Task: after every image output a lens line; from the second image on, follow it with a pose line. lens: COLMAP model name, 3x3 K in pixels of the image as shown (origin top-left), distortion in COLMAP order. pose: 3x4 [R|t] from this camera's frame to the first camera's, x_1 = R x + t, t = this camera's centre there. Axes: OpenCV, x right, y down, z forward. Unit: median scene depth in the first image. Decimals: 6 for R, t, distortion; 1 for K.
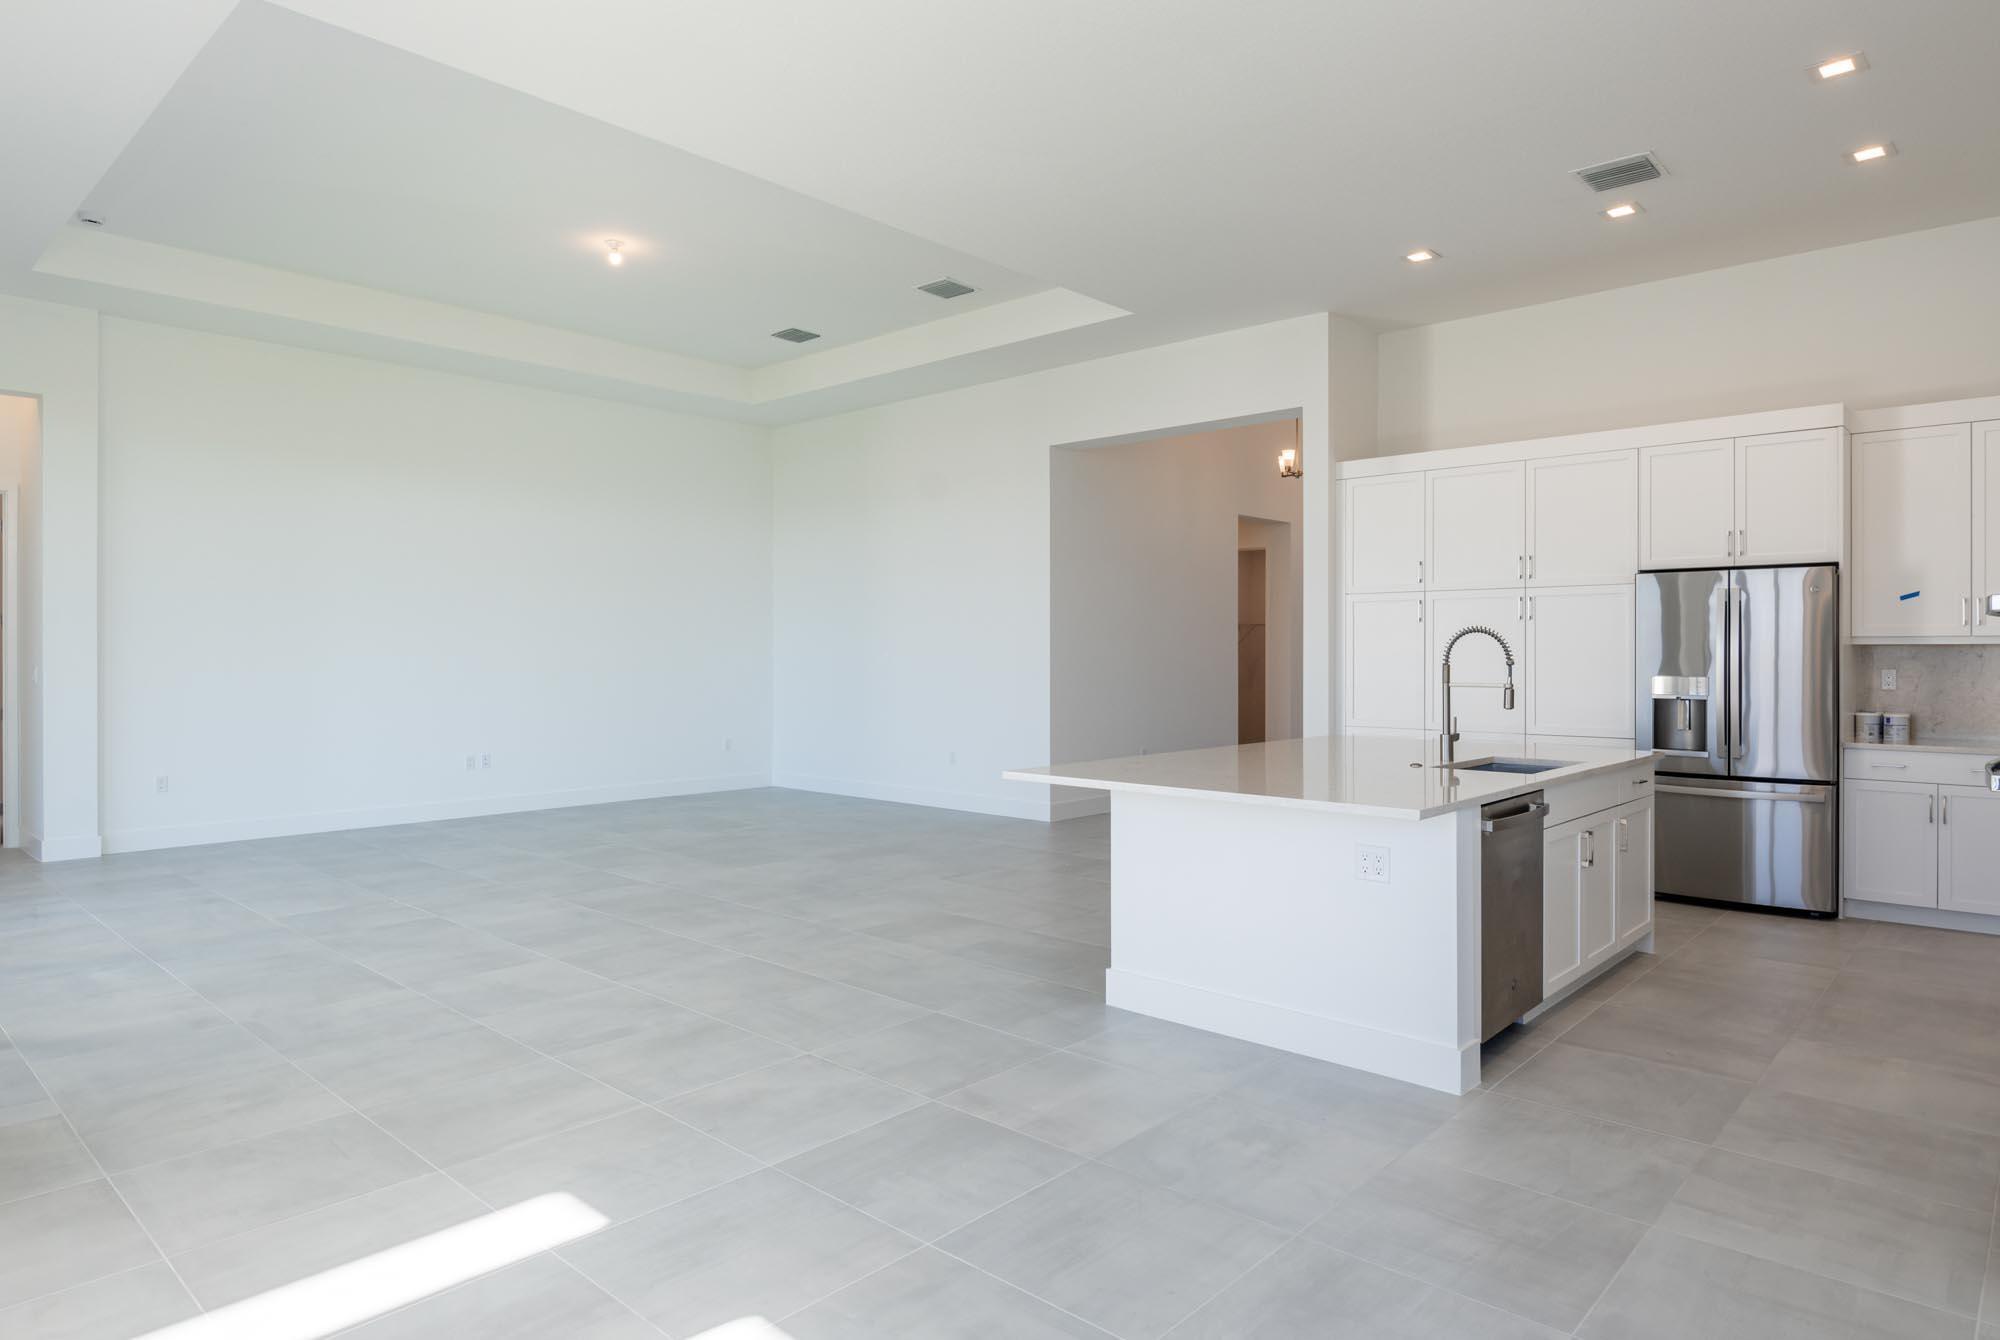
lens RADIAL K [[1183.2, 0, 998.7], [0, 1183.2, 655.1], [0, 0, 1]] dist [-0.012358, -0.002407]
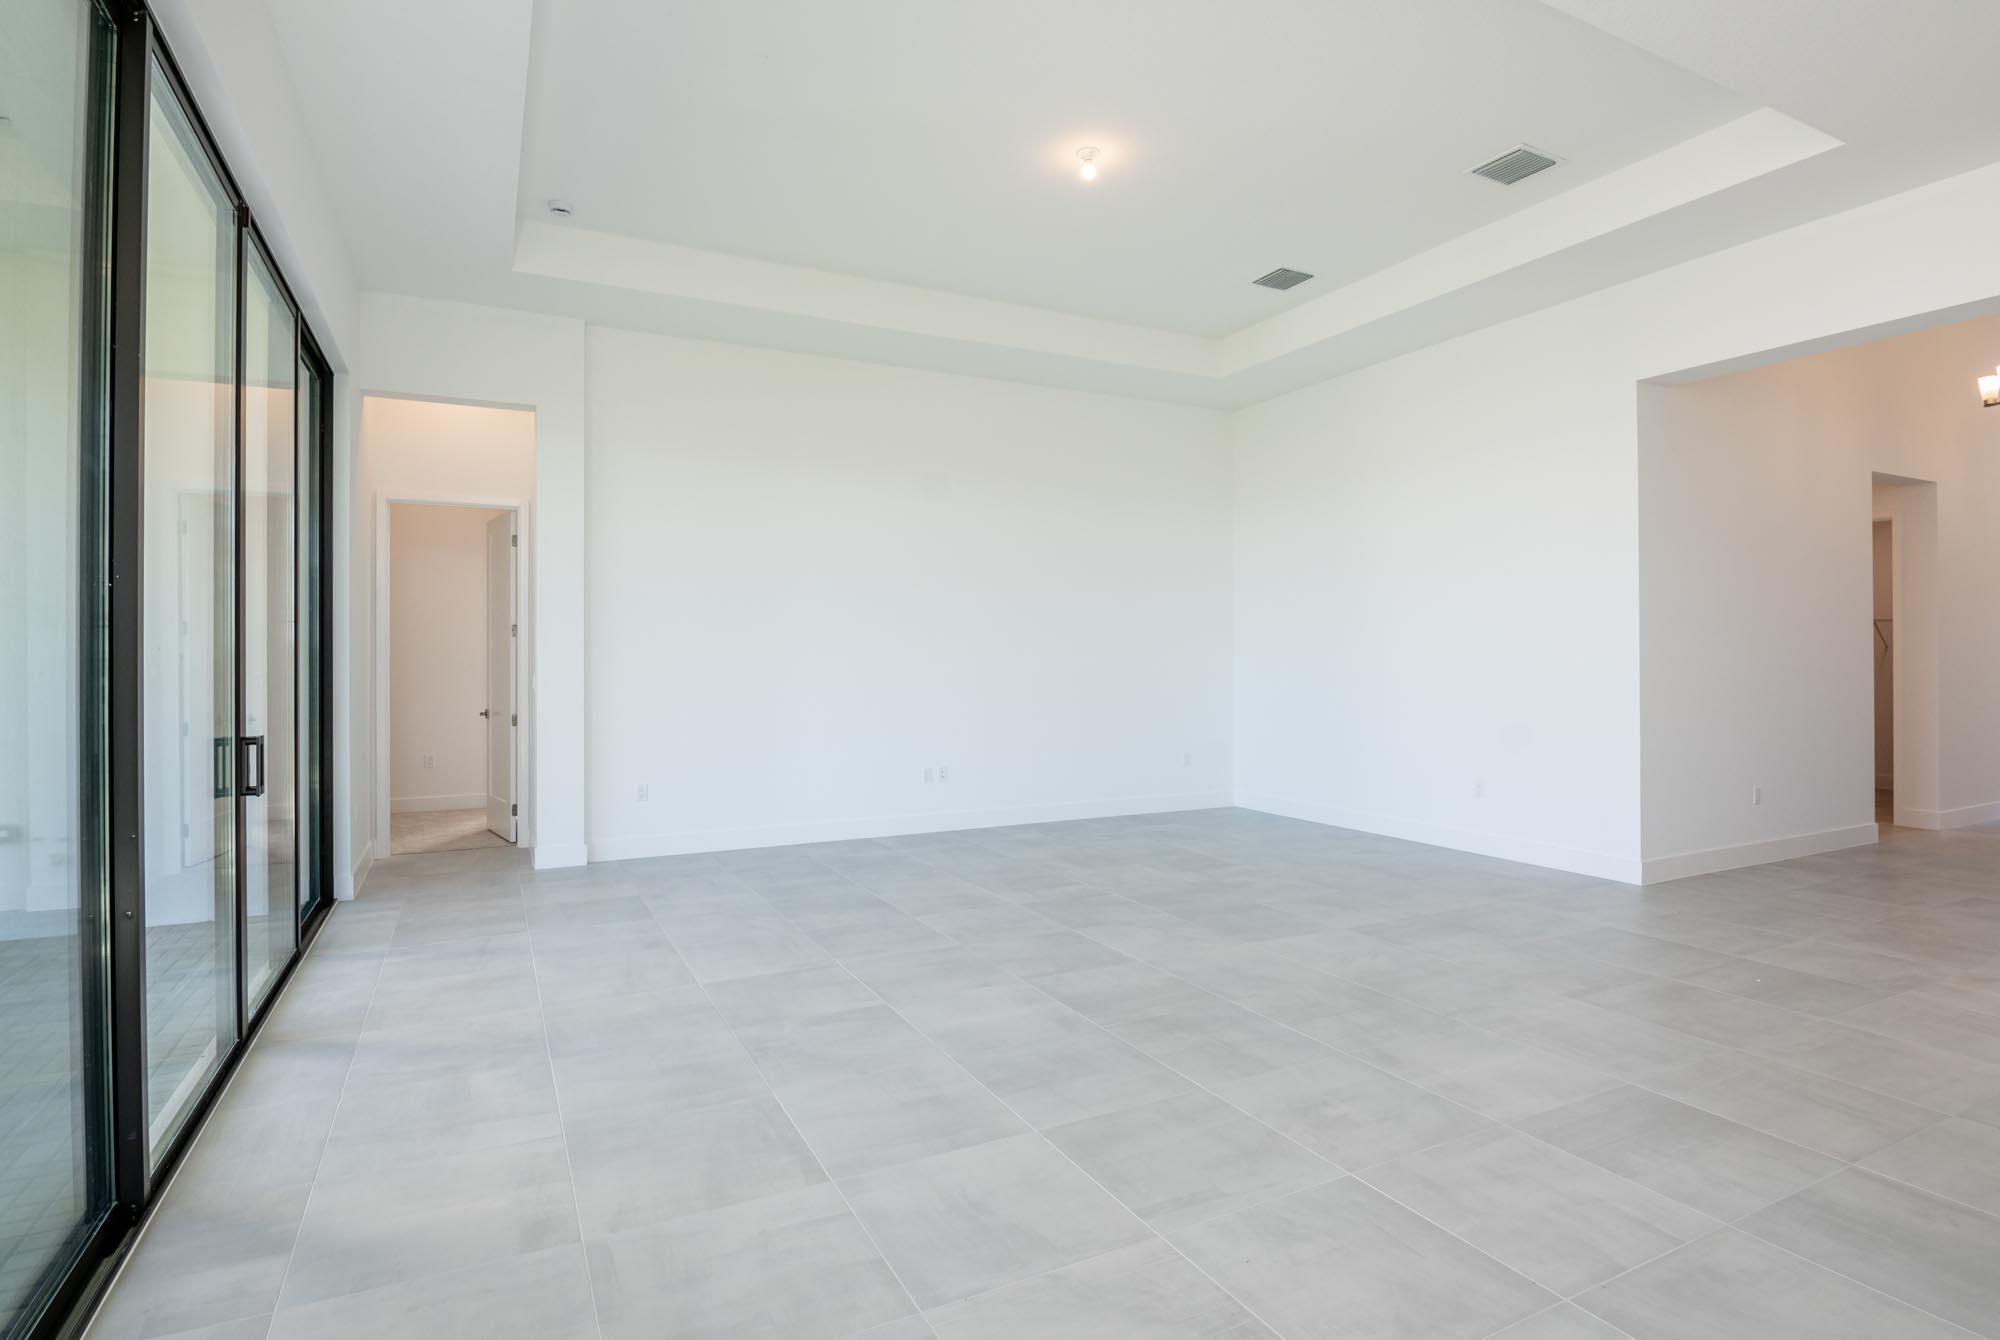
lens RADIAL K [[1009.2, 0, 996.0], [0, 1009.2, 658.6], [0, 0, 1]] dist [-0.014765, -0.002819]
pose [[0.936846, -0.002627, -0.349733, -0.123633], [0.002323, 0.999996, -0.001291, -0.001766], [0.349735, 0.000397, 0.936848, 0.284869]]
